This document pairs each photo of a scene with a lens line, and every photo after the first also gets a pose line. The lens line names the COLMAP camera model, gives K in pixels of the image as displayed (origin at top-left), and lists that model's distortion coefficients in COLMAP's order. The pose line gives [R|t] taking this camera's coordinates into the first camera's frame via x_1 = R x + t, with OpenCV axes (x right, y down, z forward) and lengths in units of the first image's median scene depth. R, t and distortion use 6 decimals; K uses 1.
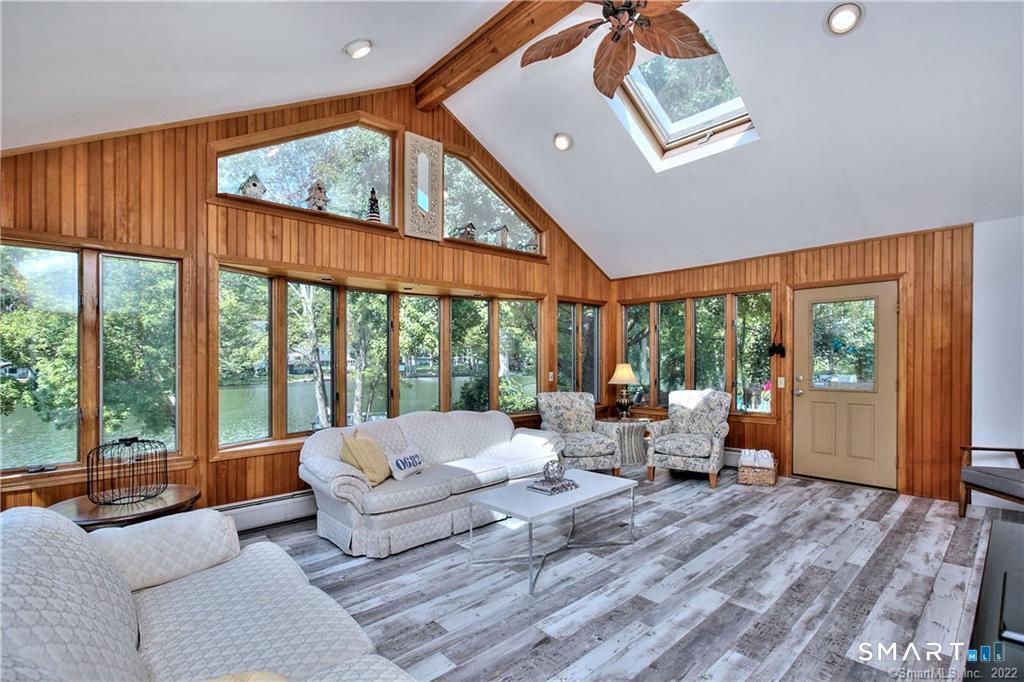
lens RADIAL K [[474.8, 0, 491.1], [0, 474.8, 346.7], [0, 0, 1]] dist [-0.045580, 0.000033]
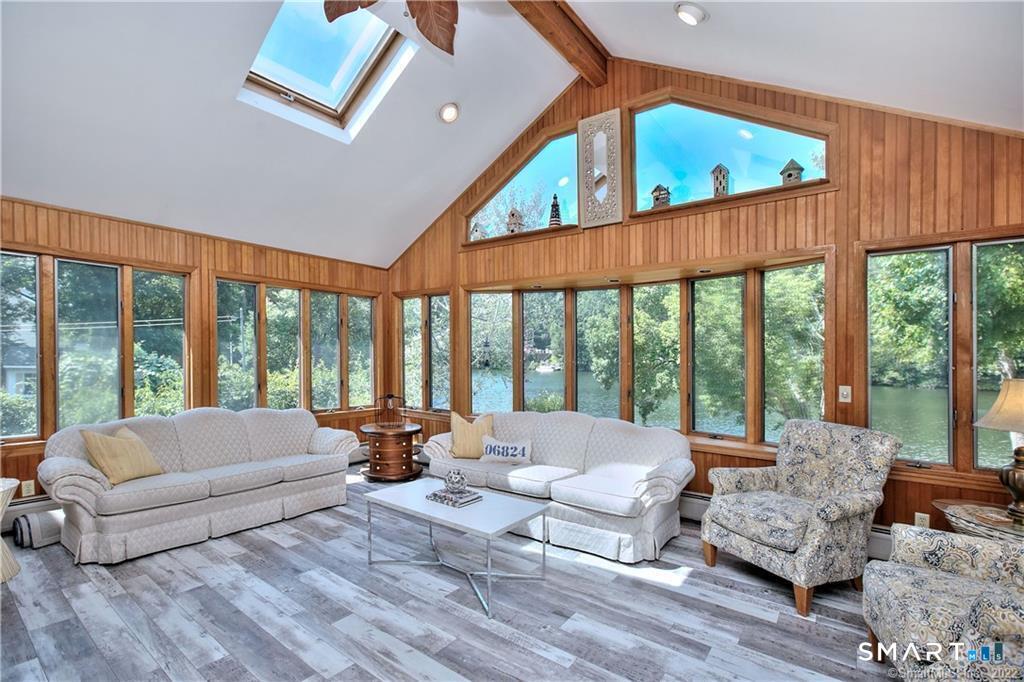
lens RADIAL K [[474.8, 0, 491.1], [0, 474.8, 346.7], [0, 0, 1]] dist [-0.045580, 0.000033]
pose [[0.179481, -0.003658, -0.983755, 0.907682], [0.006020, 0.999978, -0.002620, 0.008569], [0.983743, -0.005452, 0.179499, 0.792566]]
